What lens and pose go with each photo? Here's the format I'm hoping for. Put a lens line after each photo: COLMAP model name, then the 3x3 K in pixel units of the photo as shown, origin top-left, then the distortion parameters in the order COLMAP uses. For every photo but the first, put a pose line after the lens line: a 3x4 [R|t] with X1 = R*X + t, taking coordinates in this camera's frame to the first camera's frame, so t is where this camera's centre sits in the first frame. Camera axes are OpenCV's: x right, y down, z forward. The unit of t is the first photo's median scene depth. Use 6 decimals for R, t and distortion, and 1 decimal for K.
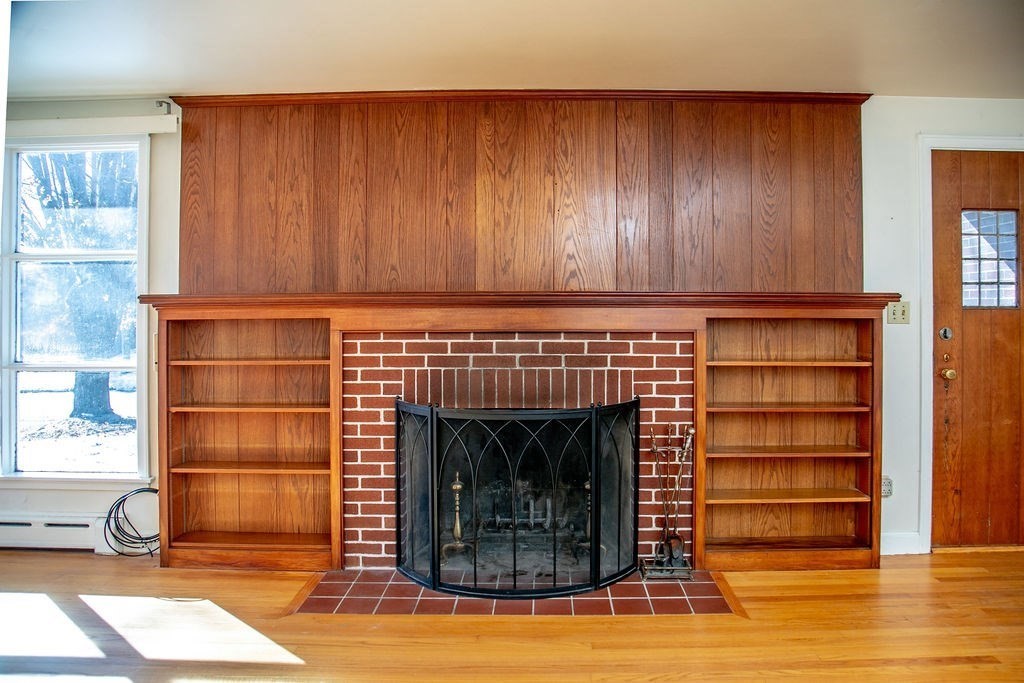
lens RADIAL K [[693.0, 0, 564.6], [0, 693.0, 307.5], [0, 0, 1]] dist [-0.116256, 0.061581]
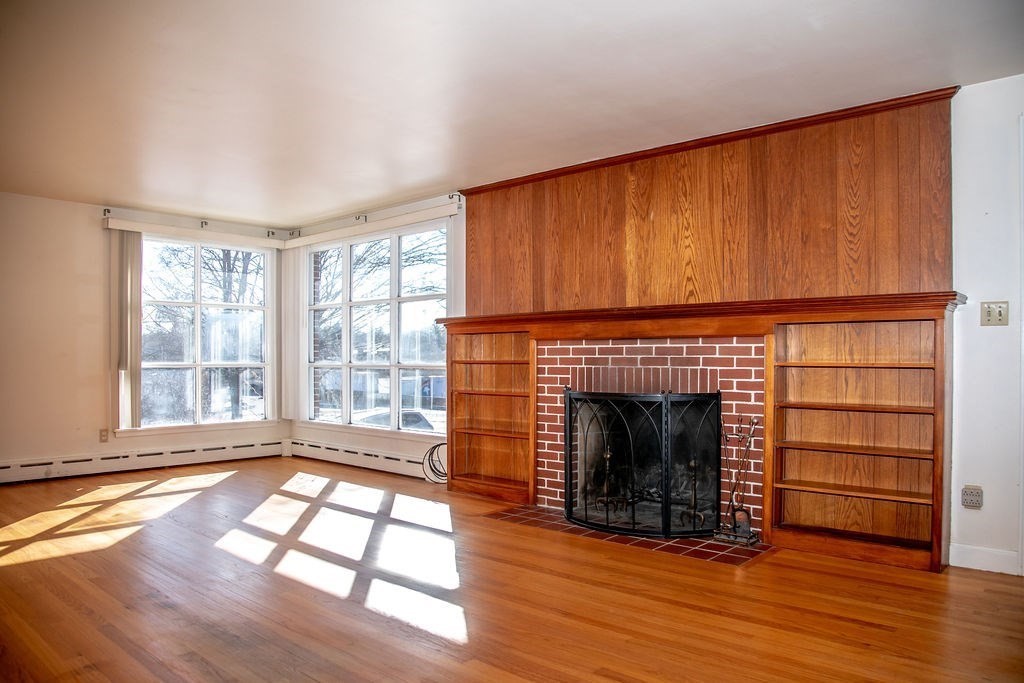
lens RADIAL K [[759.9, 0, 512.6], [0, 759.9, 360.7], [0, 0, 1]] dist [-0.088783, 0.005397]
pose [[0.726243, 0.003218, -0.687431, 0.743495], [0.009835, 0.999838, 0.015071, 0.052616], [0.687368, -0.017706, 0.726094, -0.204504]]
